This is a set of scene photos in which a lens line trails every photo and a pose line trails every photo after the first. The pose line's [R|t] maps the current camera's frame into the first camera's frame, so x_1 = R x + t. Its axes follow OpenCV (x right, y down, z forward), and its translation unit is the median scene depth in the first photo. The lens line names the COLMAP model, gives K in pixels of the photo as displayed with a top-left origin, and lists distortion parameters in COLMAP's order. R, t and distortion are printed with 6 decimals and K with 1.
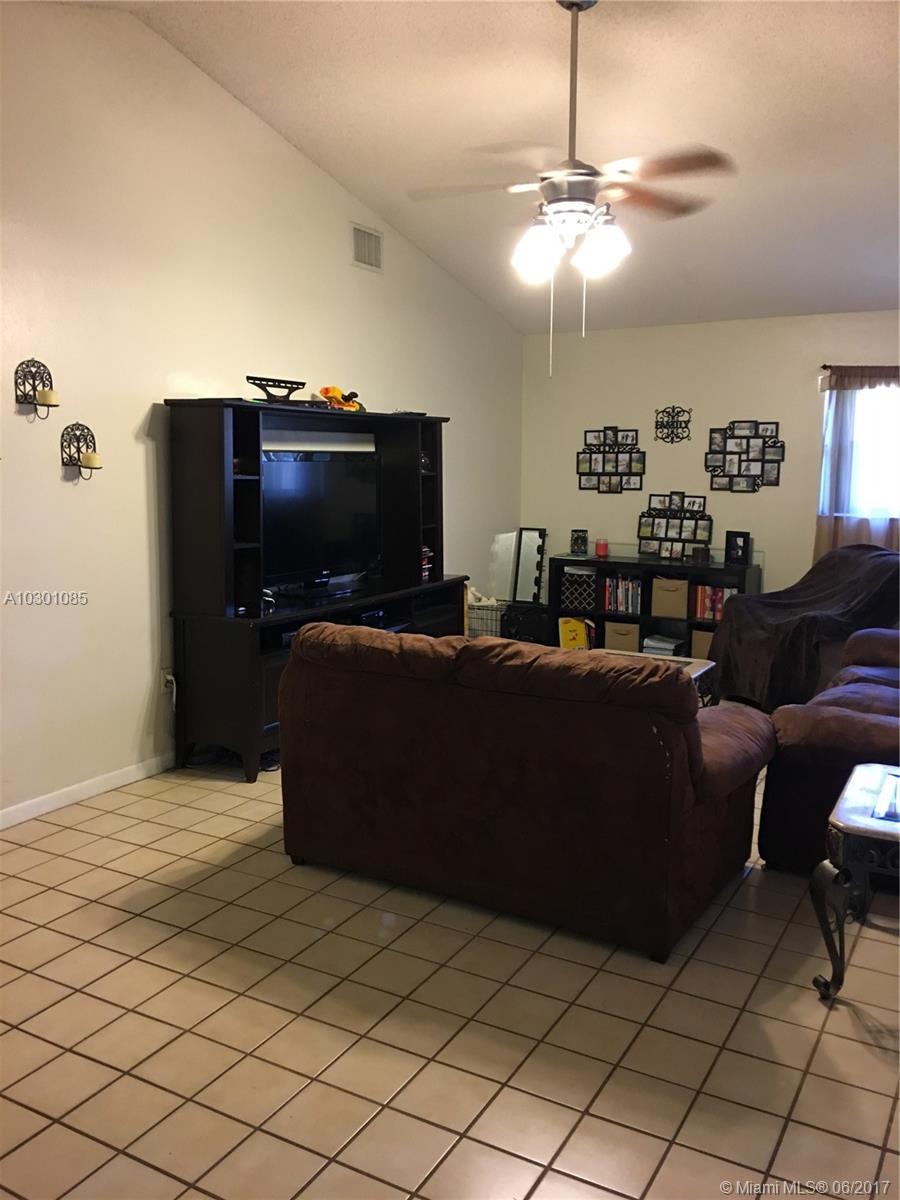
lens RADIAL K [[999.8, 0, 466.9], [0, 999.8, 590.6], [0, 0, 1]] dist [0.103724, -0.173148]
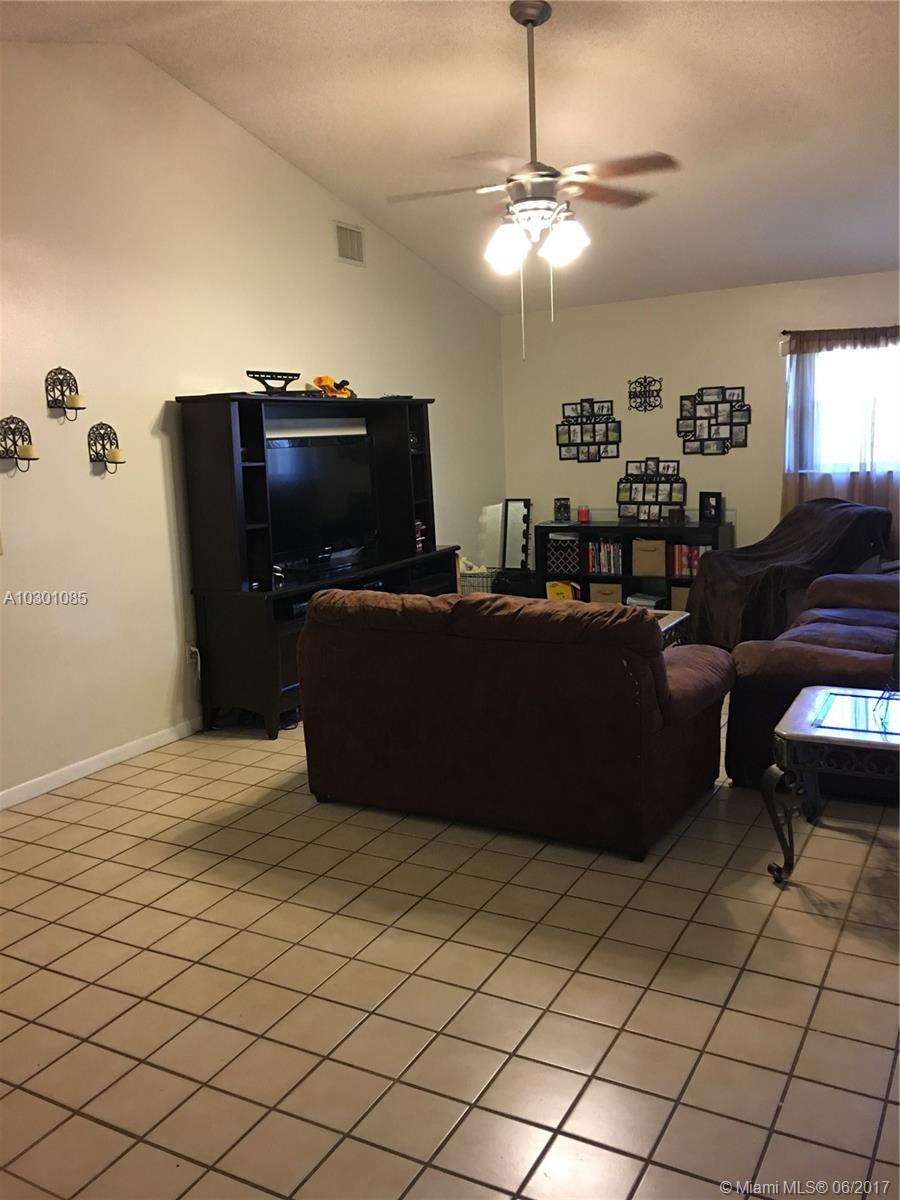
lens RADIAL K [[1020.9, 0, 450.0], [0, 1020.9, 600.0], [0, 0, 1]] dist [0.058679, -0.007028]
pose [[0.998748, -0.048985, -0.010131, -0.000172], [0.049265, 0.998346, 0.029621, 0.012940], [0.008664, -0.030083, 0.999510, -0.120602]]
